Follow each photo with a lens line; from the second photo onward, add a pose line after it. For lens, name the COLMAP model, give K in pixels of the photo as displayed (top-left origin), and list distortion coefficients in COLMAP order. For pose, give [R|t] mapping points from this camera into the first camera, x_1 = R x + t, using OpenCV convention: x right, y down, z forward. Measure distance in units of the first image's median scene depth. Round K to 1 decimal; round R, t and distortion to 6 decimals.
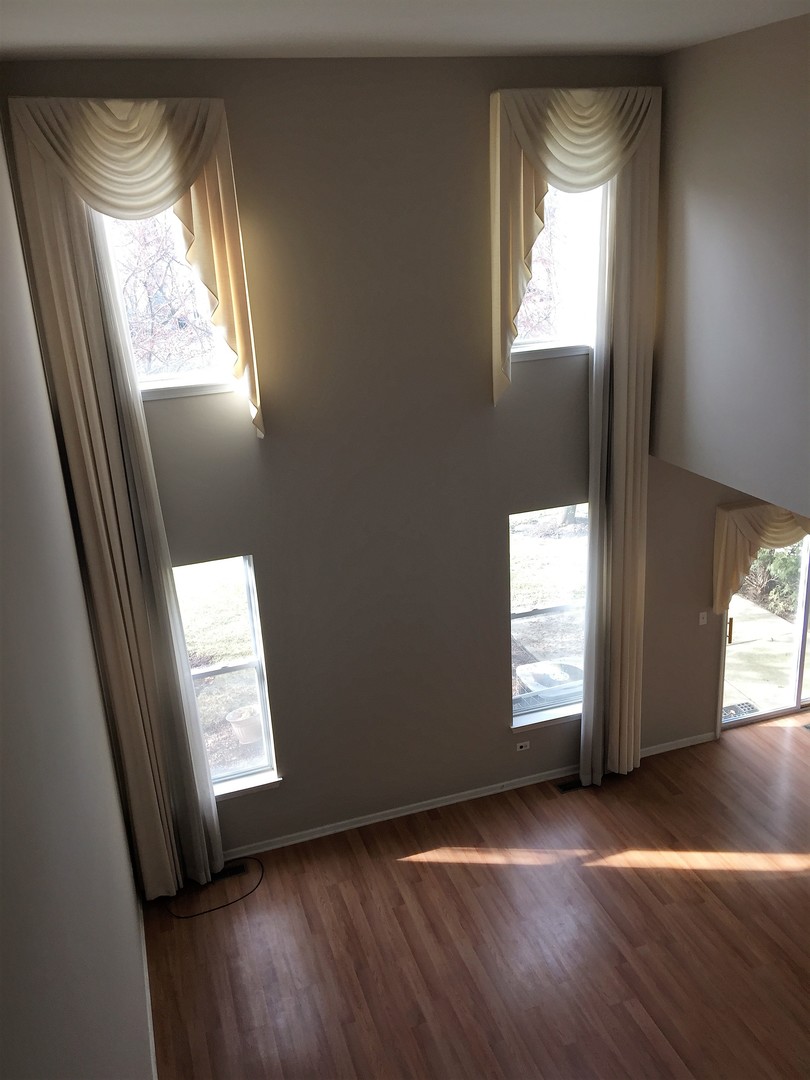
lens RADIAL K [[938.2, 0, 400.3], [0, 938.2, 527.6], [0, 0, 1]] dist [0.095563, -0.131708]
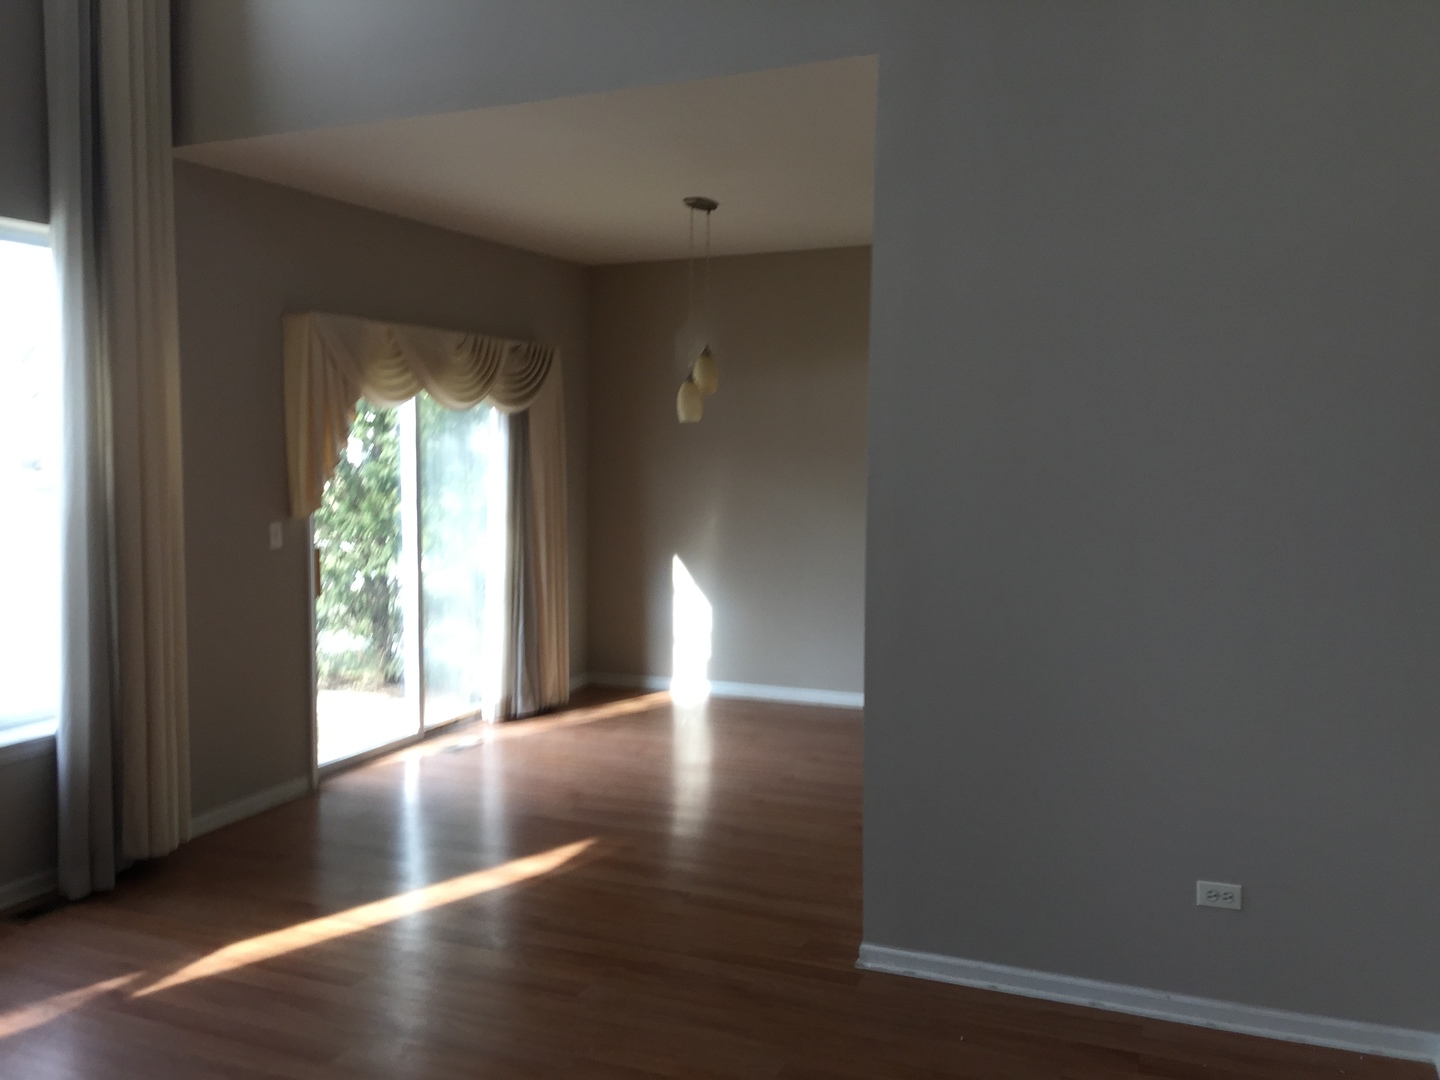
lens RADIAL K [[1219.4, 0, 720.0], [0, 1219.4, 540.0], [0, 0, 1]] dist [-0.005516, -0.001061]
pose [[0.678015, -0.002469, 0.735044, -0.020819], [0.210521, 0.958756, -0.190968, 0.318783], [-0.704256, 0.284221, 0.650571, 0.417346]]
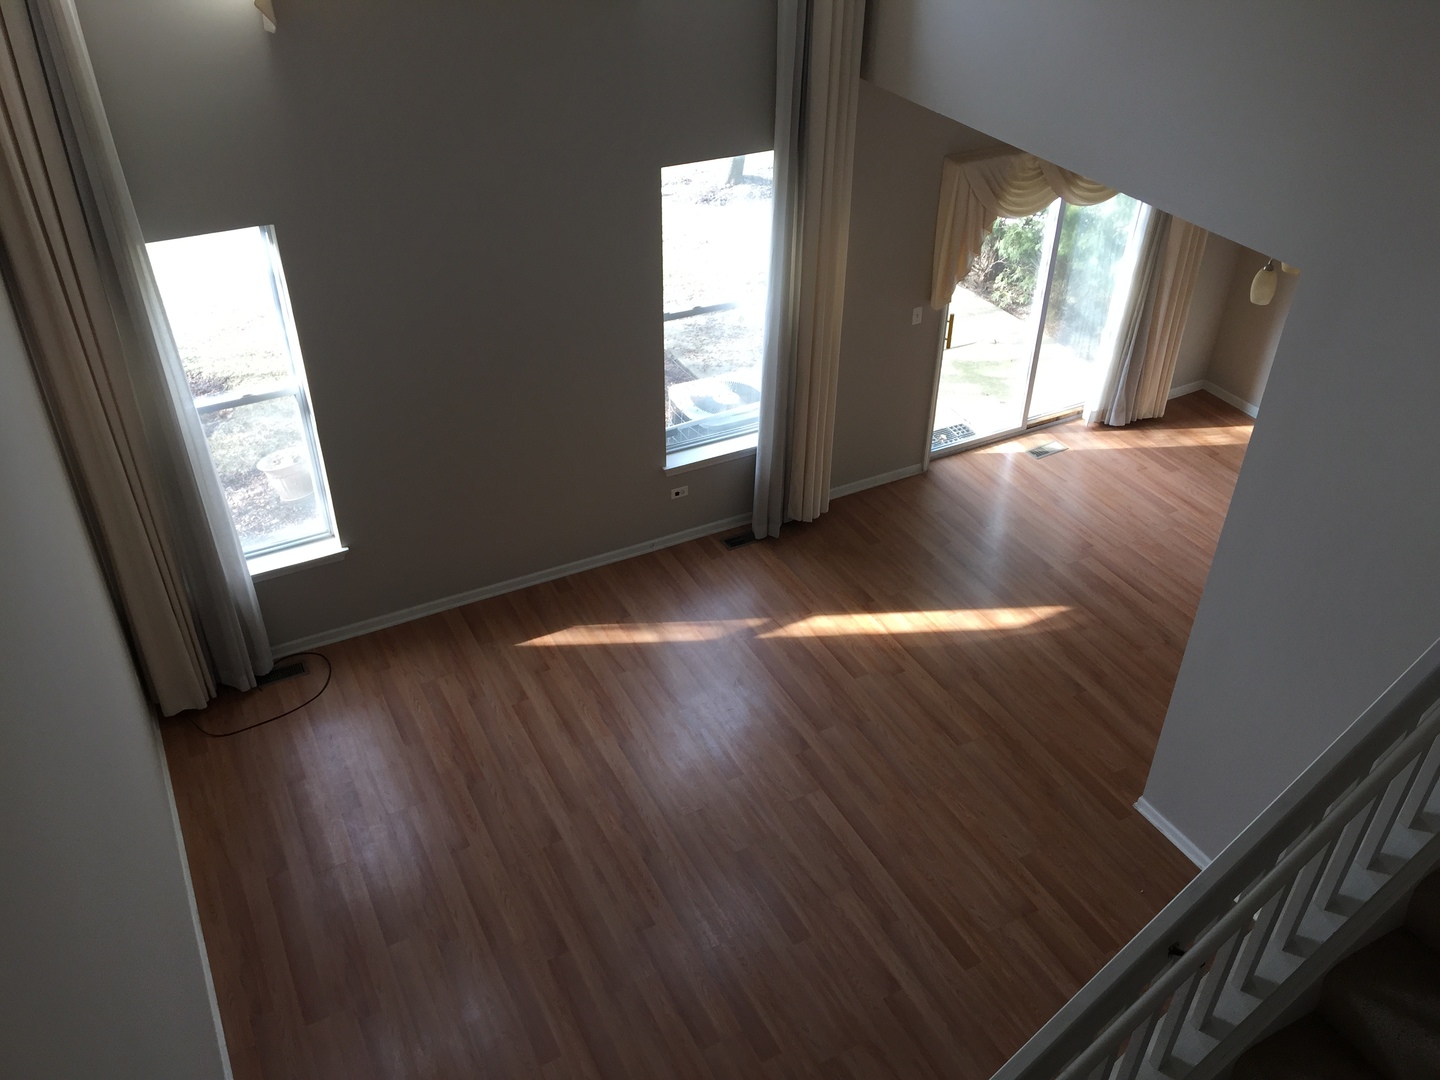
lens RADIAL K [[1251.0, 0, 716.0], [0, 1251.0, 530.4], [0, 0, 1]] dist [0.095563, -0.131708]
pose [[0.985463, -0.039905, 0.165135, -0.007221], [-0.004489, 0.965566, 0.260119, 0.002595], [-0.169829, -0.257079, 0.951351, 0.047375]]
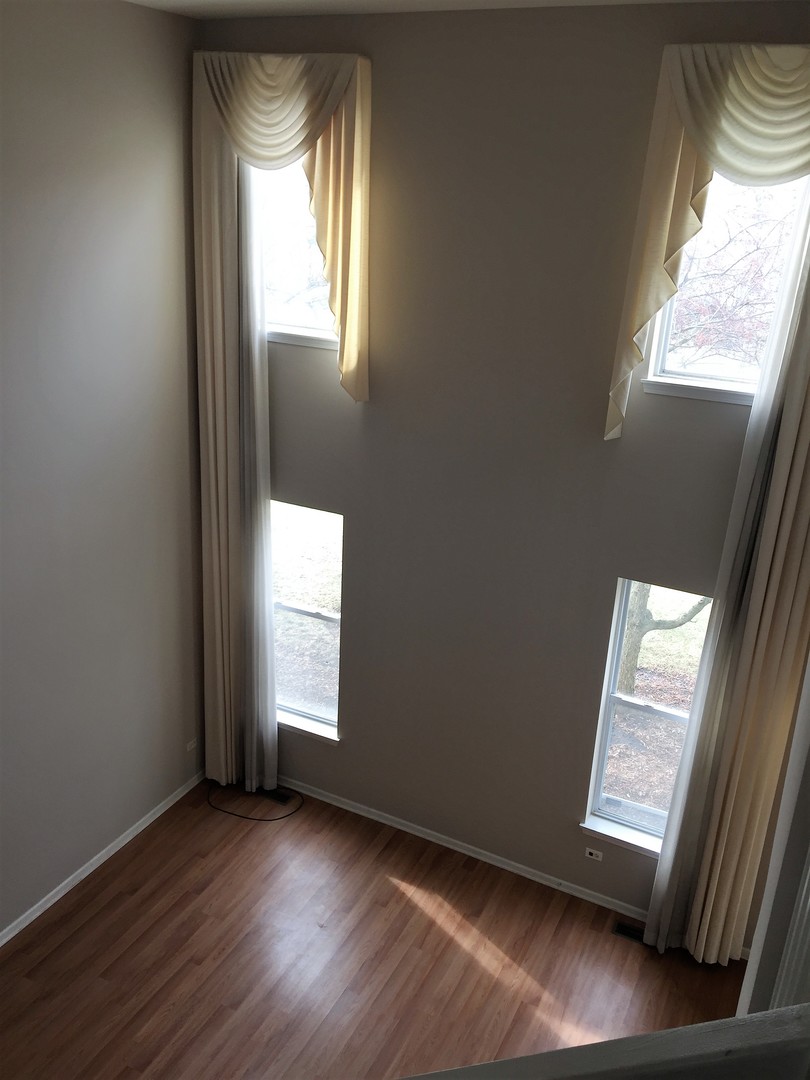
lens RADIAL K [[938.2, 0, 400.3], [0, 938.2, 527.6], [0, 0, 1]] dist [0.095563, -0.131708]
pose [[0.694372, 0.324317, -0.642391, 0.499096], [-0.307752, 0.940765, 0.142300, -0.112869], [0.650489, 0.098888, 0.753050, 0.263482]]
